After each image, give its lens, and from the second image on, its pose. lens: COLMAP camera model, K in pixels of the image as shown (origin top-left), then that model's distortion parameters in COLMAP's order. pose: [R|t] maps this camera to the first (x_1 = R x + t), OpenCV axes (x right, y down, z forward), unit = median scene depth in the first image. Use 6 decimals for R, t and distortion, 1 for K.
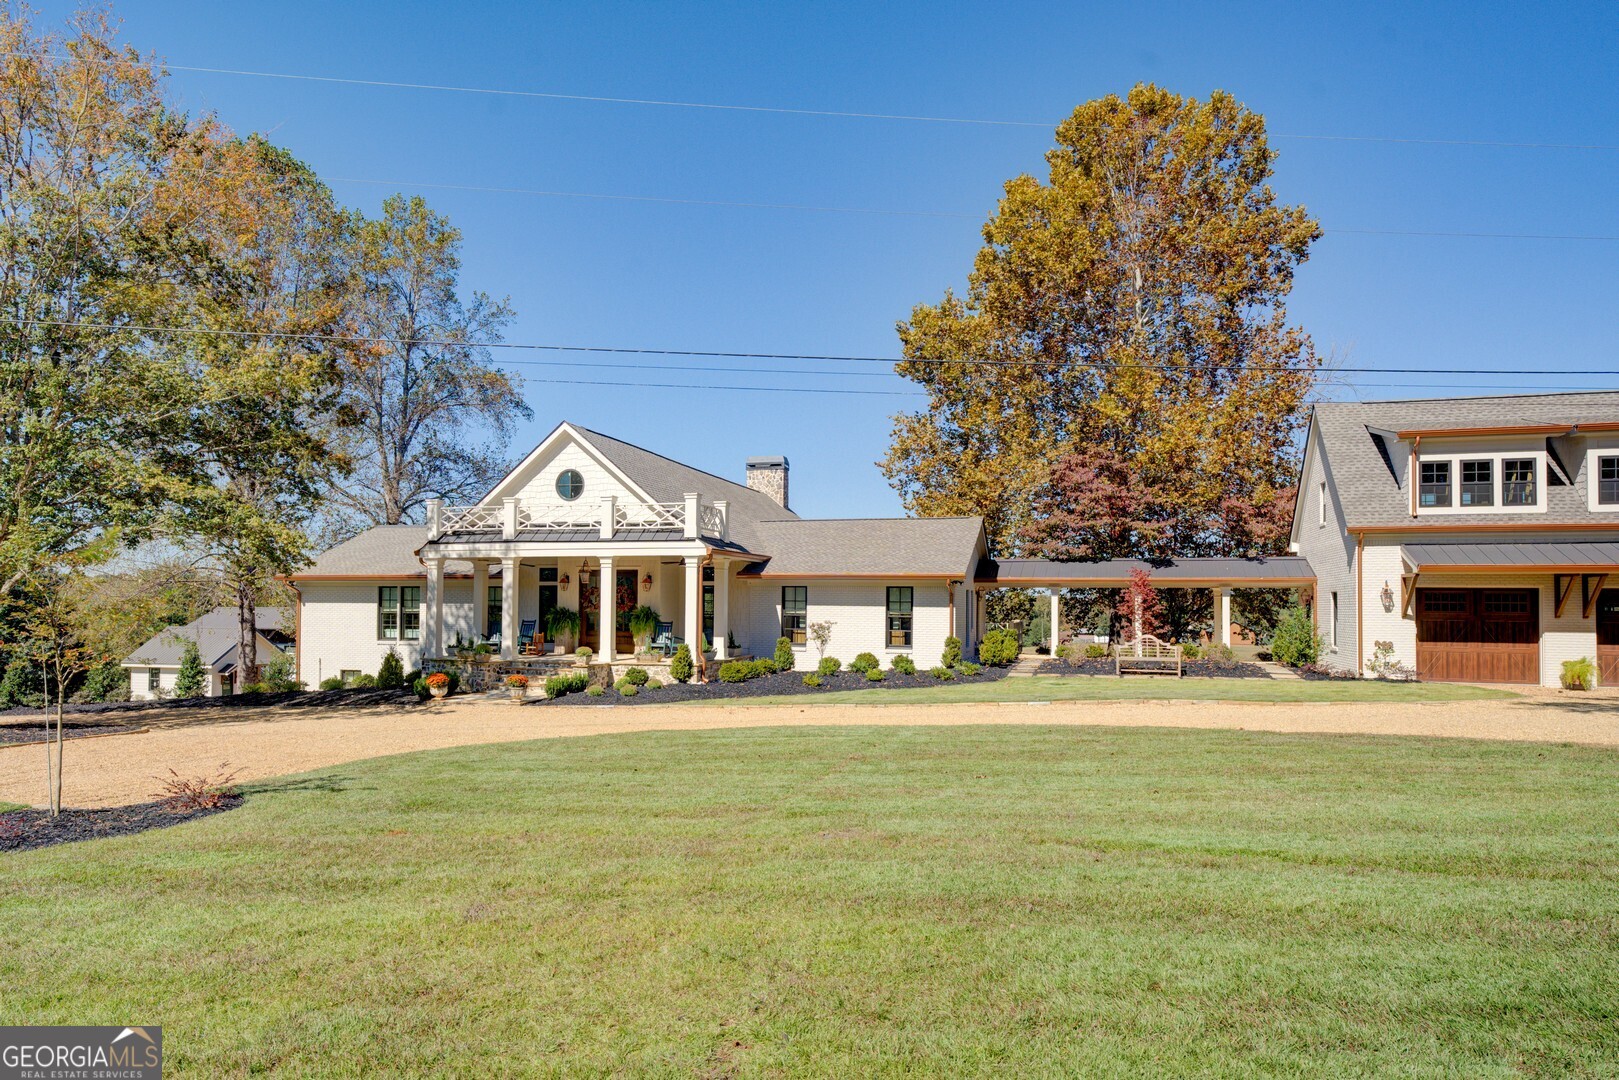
lens RADIAL K [[1003.0, 0, 802.8], [0, 1003.0, 578.9], [0, 0, 1]] dist [0.017064, -0.001788]
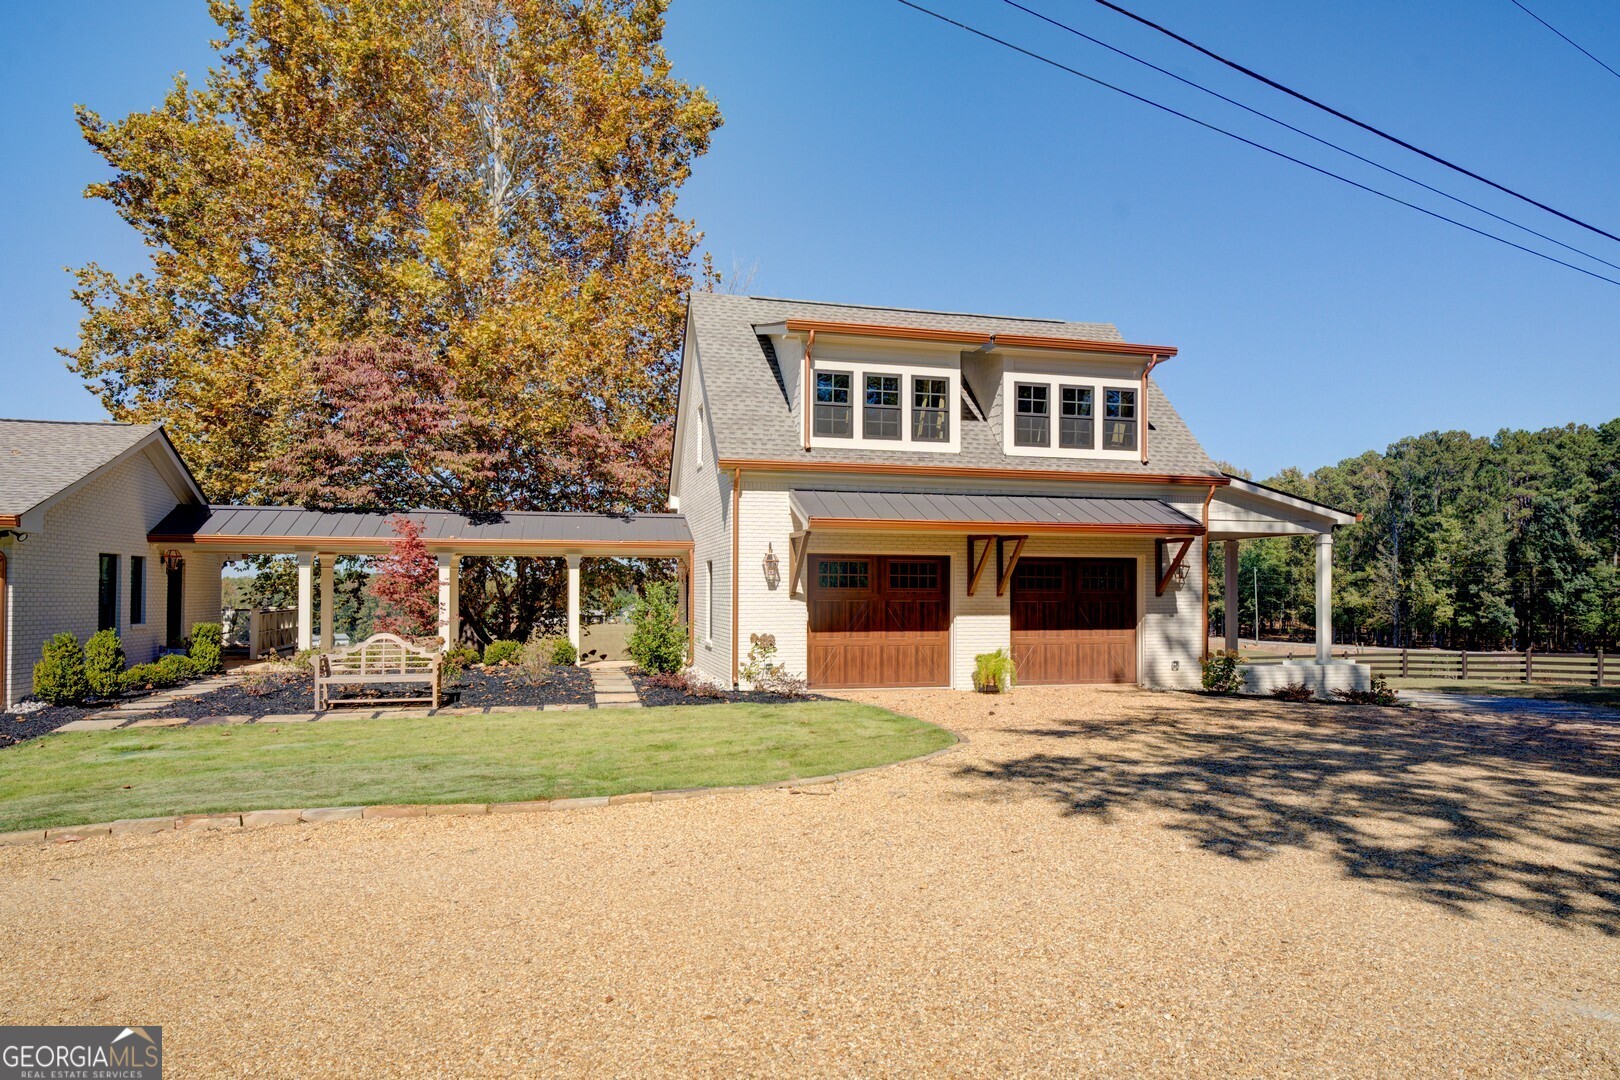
lens RADIAL K [[1003.6, 0, 806.3], [0, 1003.6, 583.2], [0, 0, 1]] dist [0.017064, -0.001788]
pose [[0.865893, -0.001752, 0.500227, 0.266793], [-0.009728, 0.999746, 0.020340, 0.014944], [-0.500135, -0.022479, 0.865656, 0.412097]]
